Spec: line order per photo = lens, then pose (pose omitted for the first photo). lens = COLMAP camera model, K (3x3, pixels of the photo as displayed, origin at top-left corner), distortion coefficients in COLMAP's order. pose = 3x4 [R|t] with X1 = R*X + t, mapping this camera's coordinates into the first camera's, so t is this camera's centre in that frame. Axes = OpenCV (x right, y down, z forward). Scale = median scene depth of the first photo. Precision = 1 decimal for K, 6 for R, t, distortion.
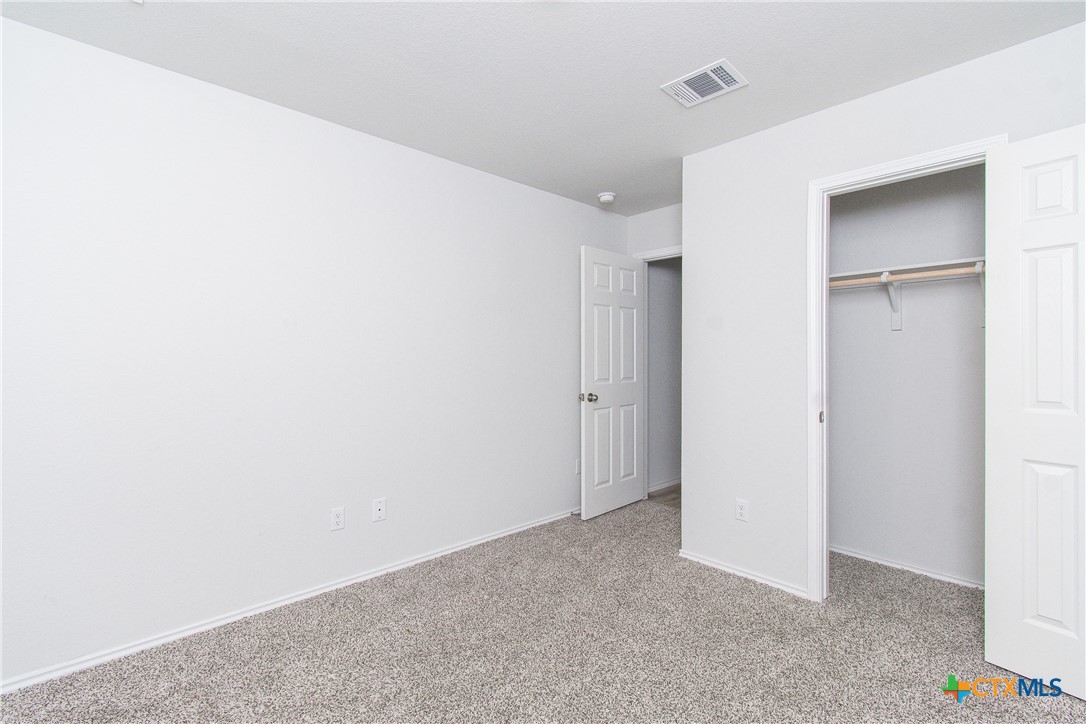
lens RADIAL K [[489.6, 0, 548.7], [0, 489.6, 357.7], [0, 0, 1]] dist [0.026000, -0.034235]
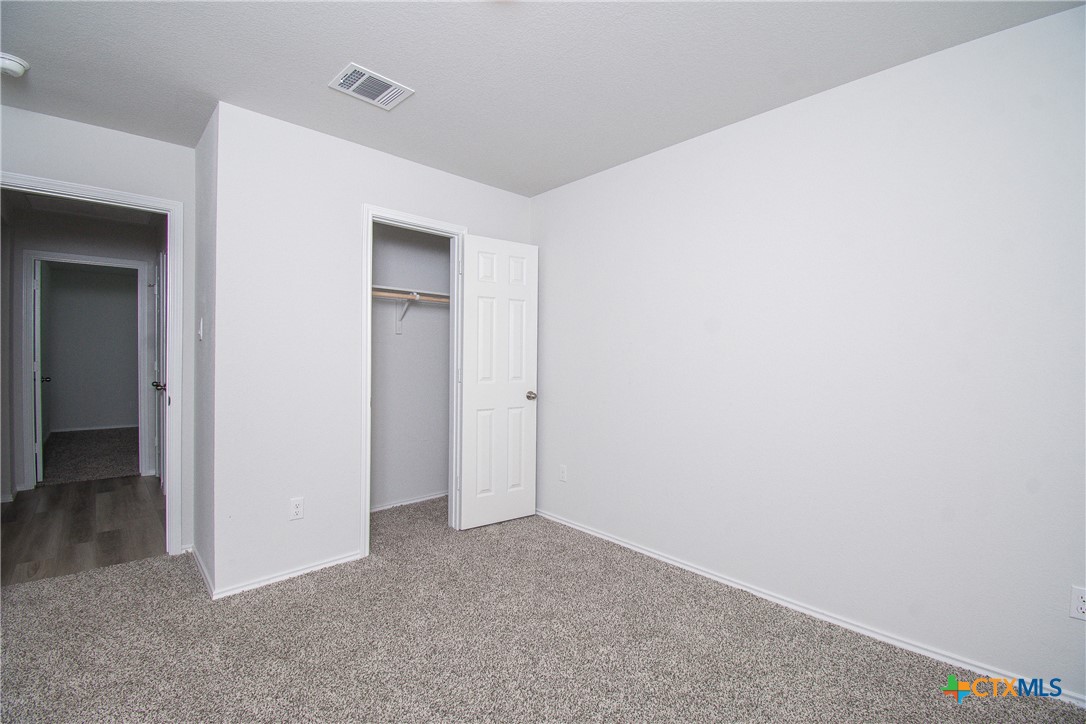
lens RADIAL K [[489.6, 0, 548.7], [0, 489.6, 357.7], [0, 0, 1]] dist [0.026000, -0.034235]
pose [[-0.018344, -0.004873, 0.999820, -0.672534], [-0.006960, 0.999965, 0.004746, 0.002706], [-0.999808, -0.006872, -0.018377, 0.591579]]
